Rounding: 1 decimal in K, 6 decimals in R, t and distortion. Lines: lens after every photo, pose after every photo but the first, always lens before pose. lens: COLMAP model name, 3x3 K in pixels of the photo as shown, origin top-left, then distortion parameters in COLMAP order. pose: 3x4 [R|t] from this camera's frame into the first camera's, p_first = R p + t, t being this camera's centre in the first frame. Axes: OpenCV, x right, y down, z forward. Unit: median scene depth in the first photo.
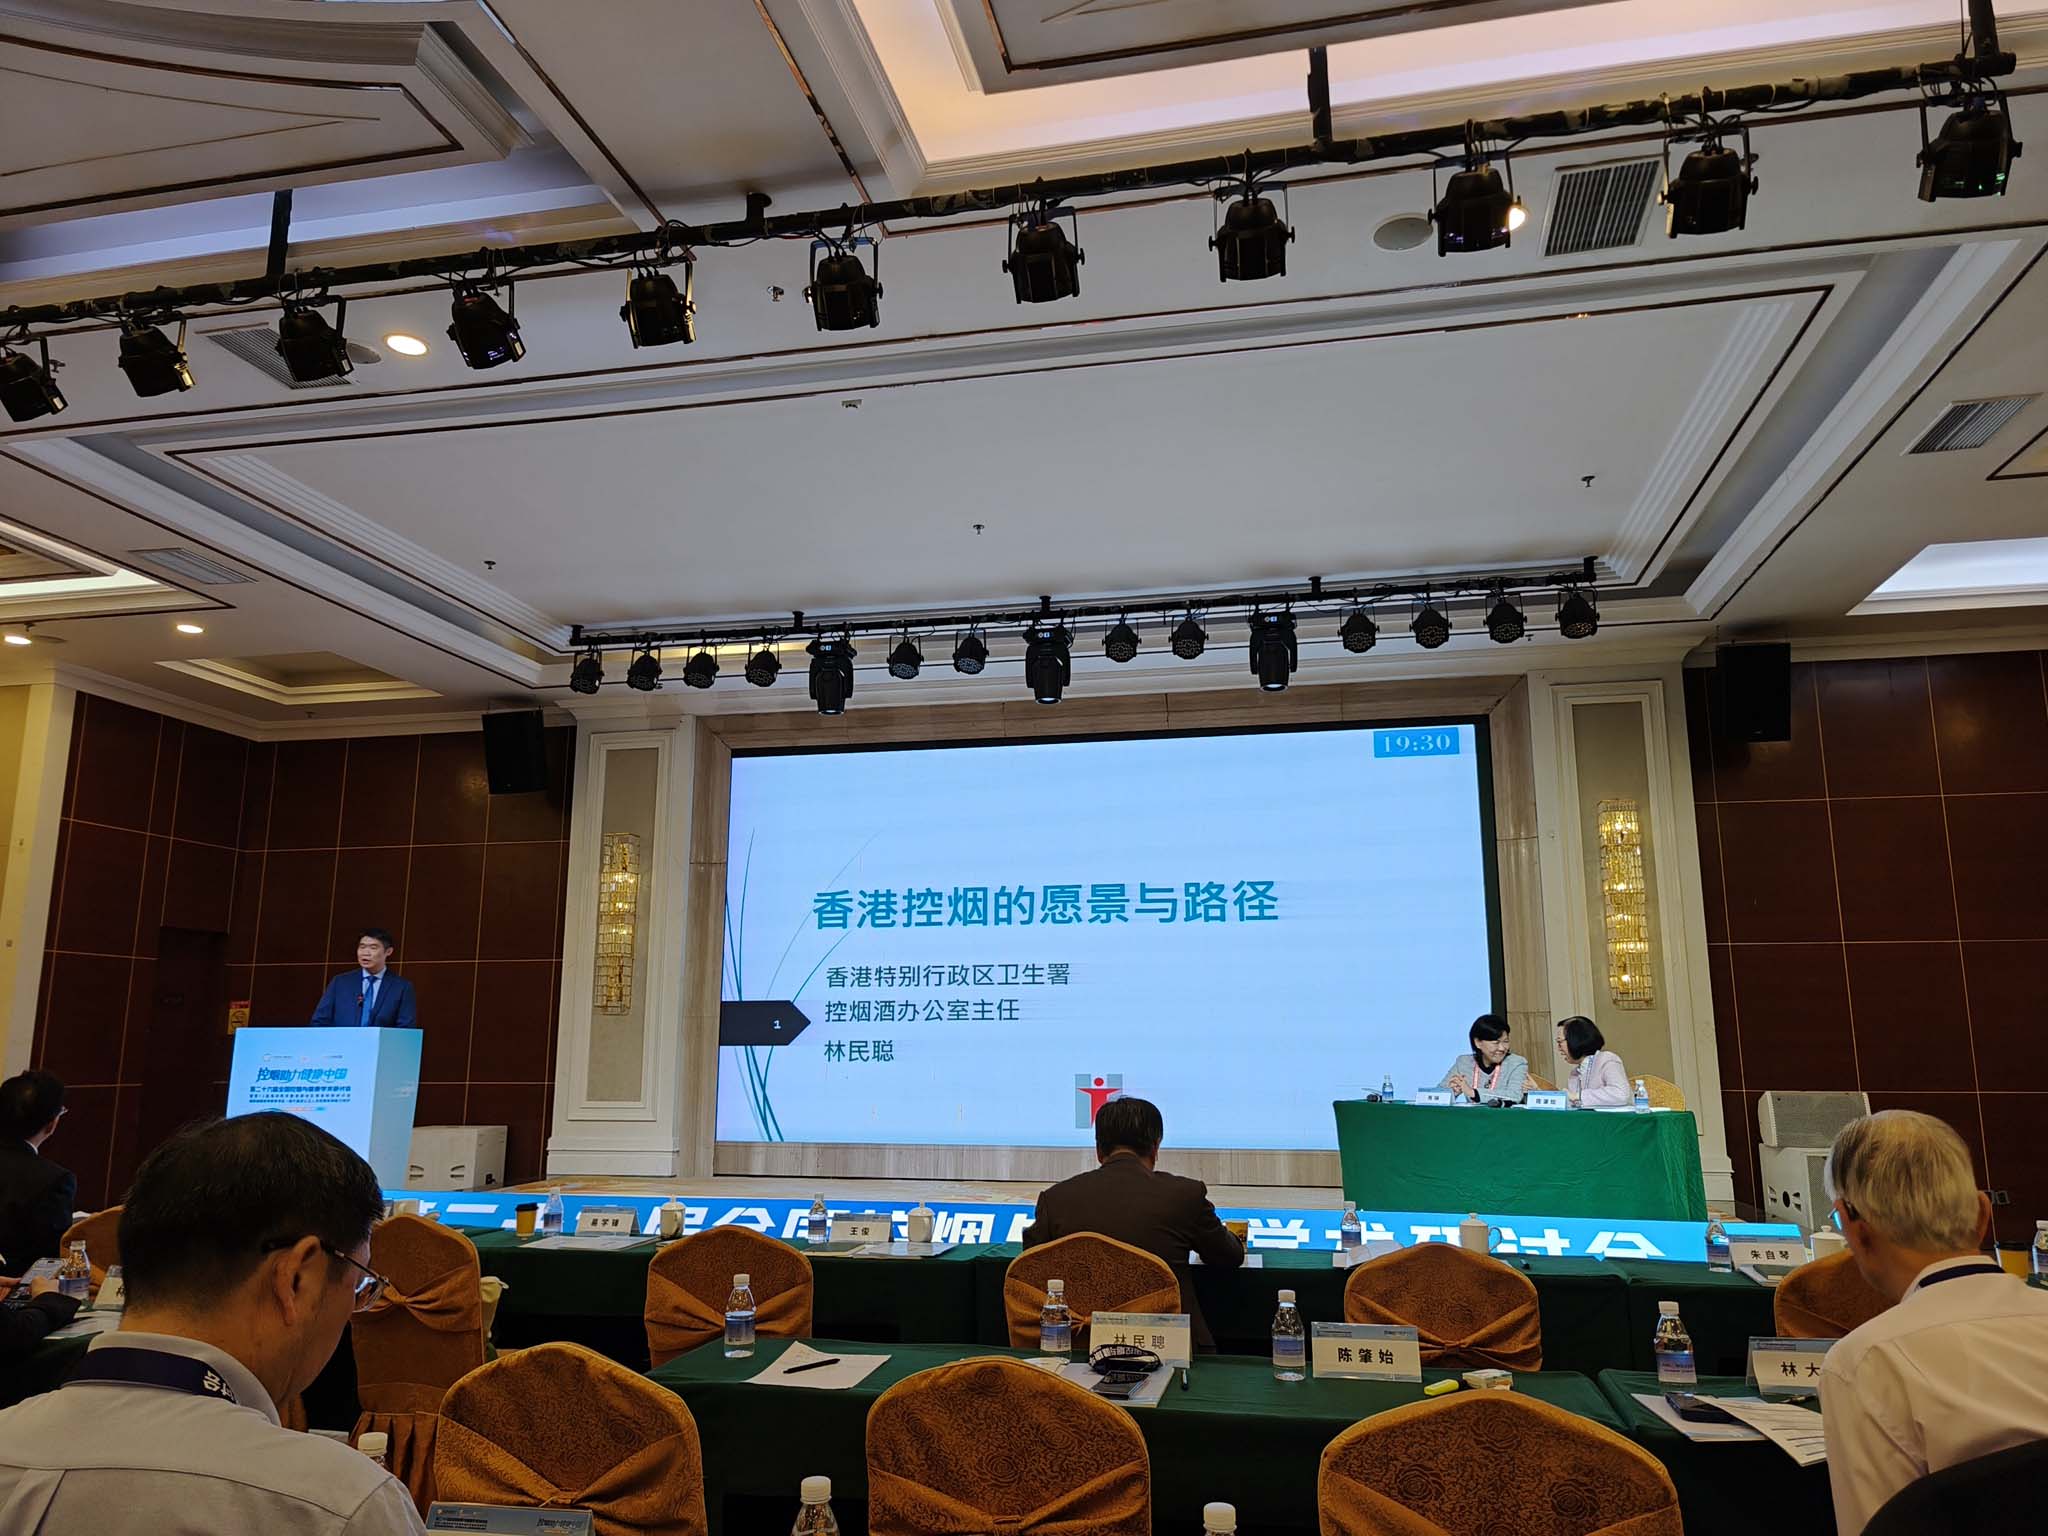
lens RADIAL K [[1409.2, 0, 1034.4], [0, 1409.2, 779.7], [0, 0, 1]] dist [0.044642, -0.044298]
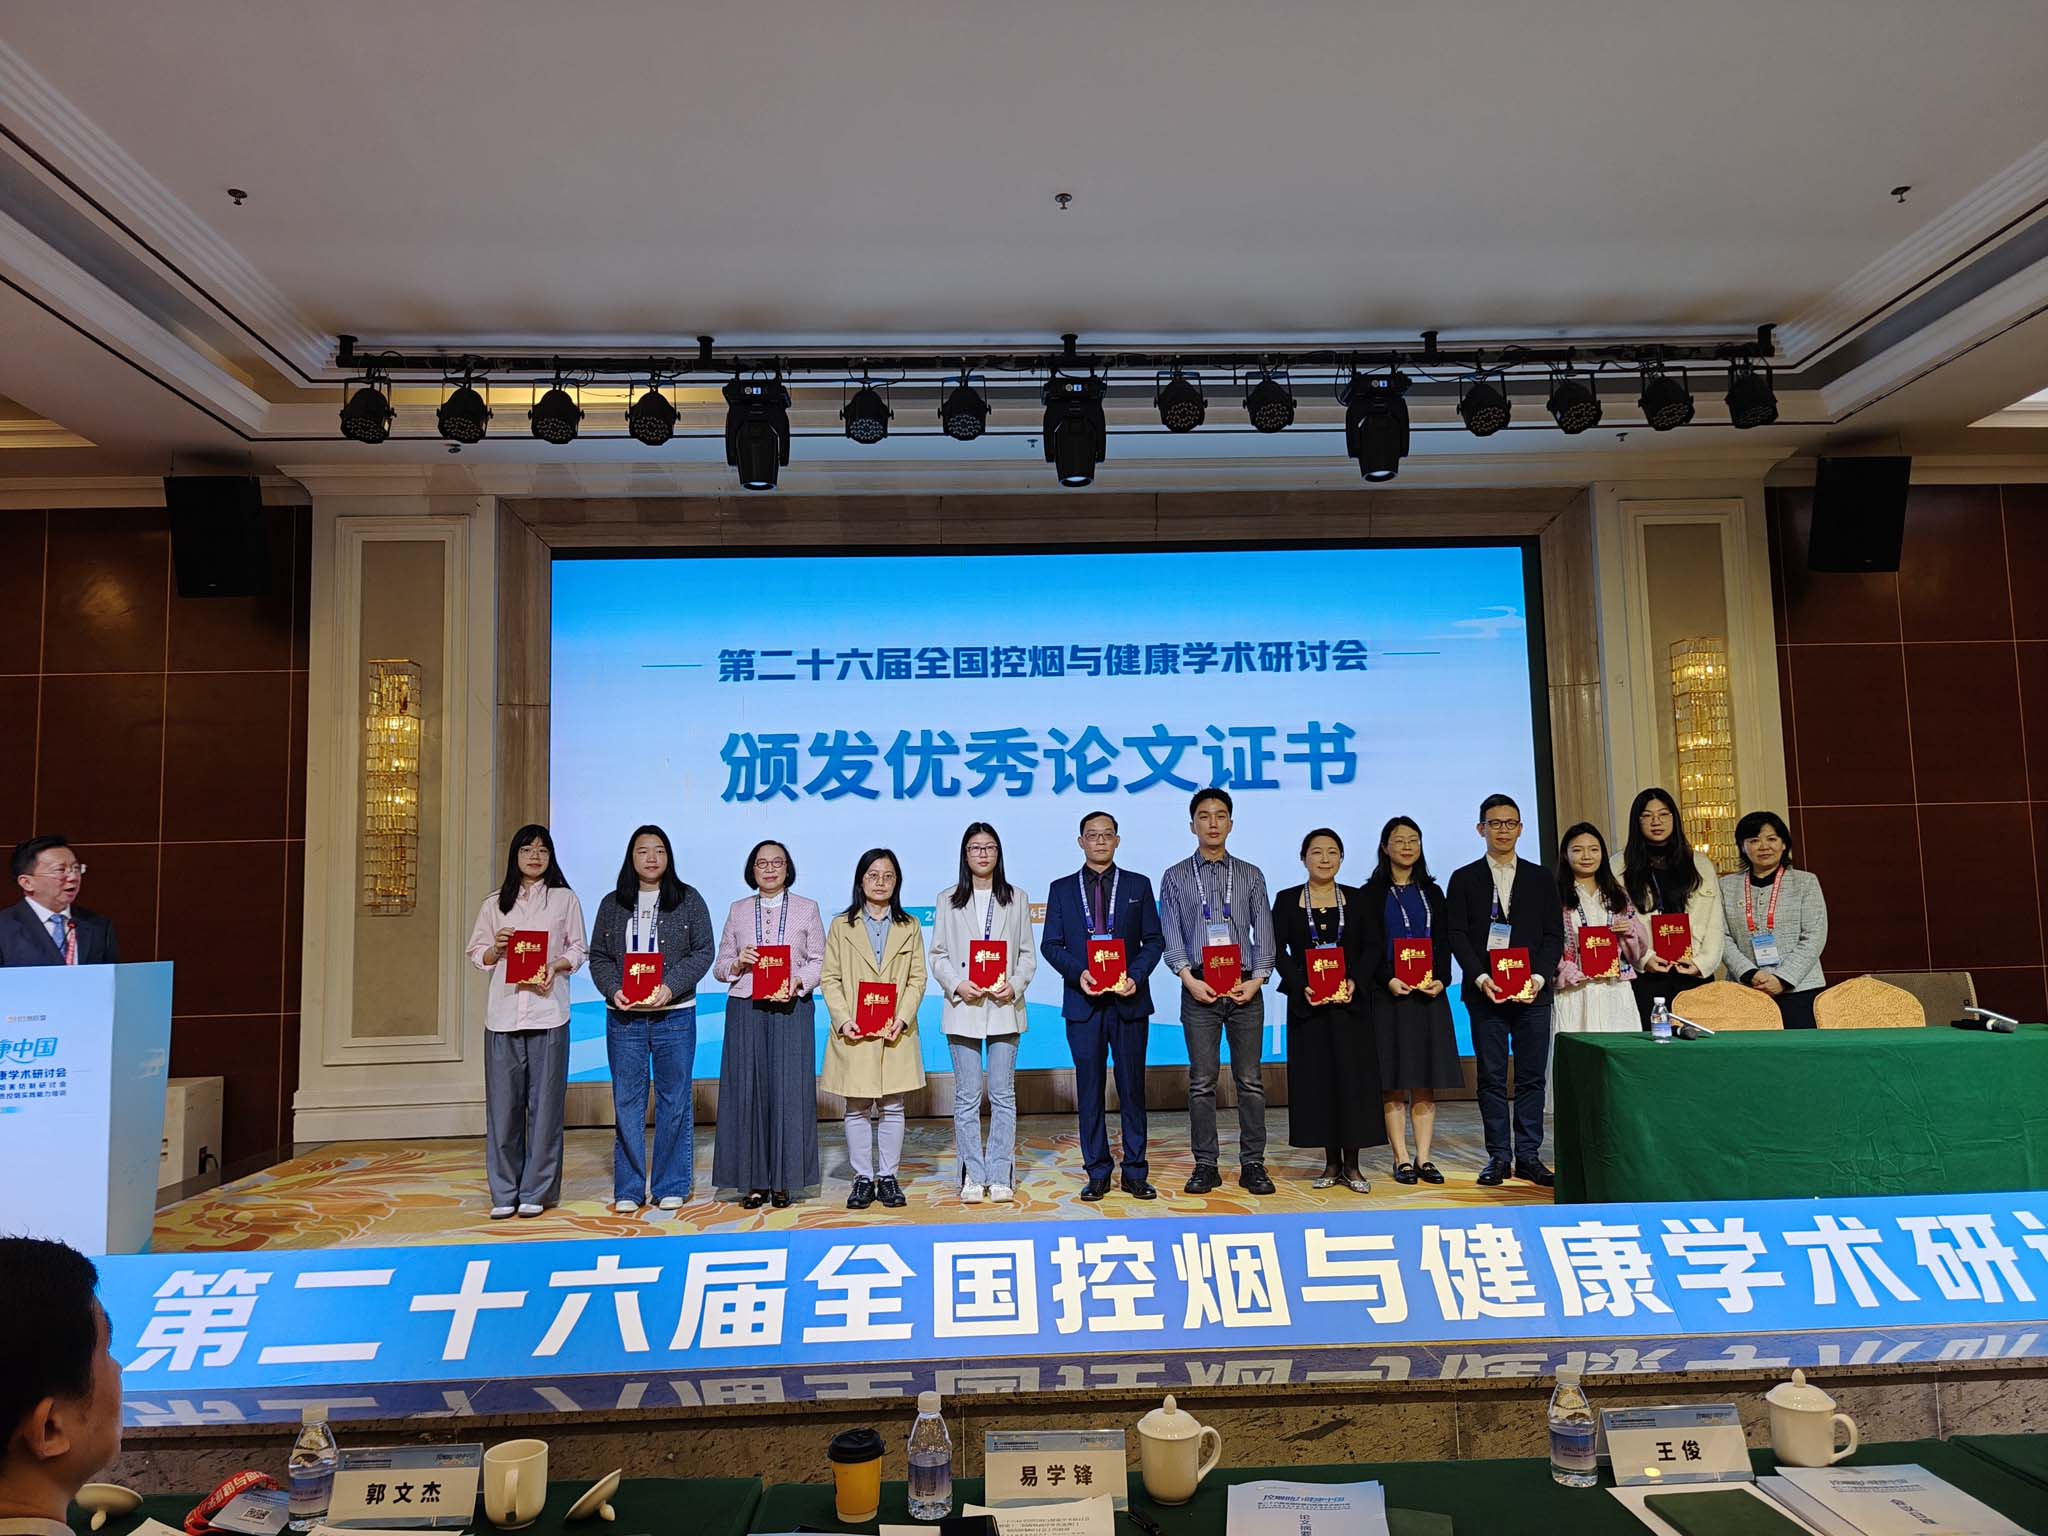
lens RADIAL K [[1412.0, 0, 1027.5], [0, 1412.0, 770.4], [0, 0, 1]] dist [0.056099, -0.052730]
pose [[0.968538, 0.000546, 0.248865, -0.195279], [-0.022070, 0.996246, 0.083707, 0.031539], [-0.247885, -0.086566, 0.964914, 0.282928]]
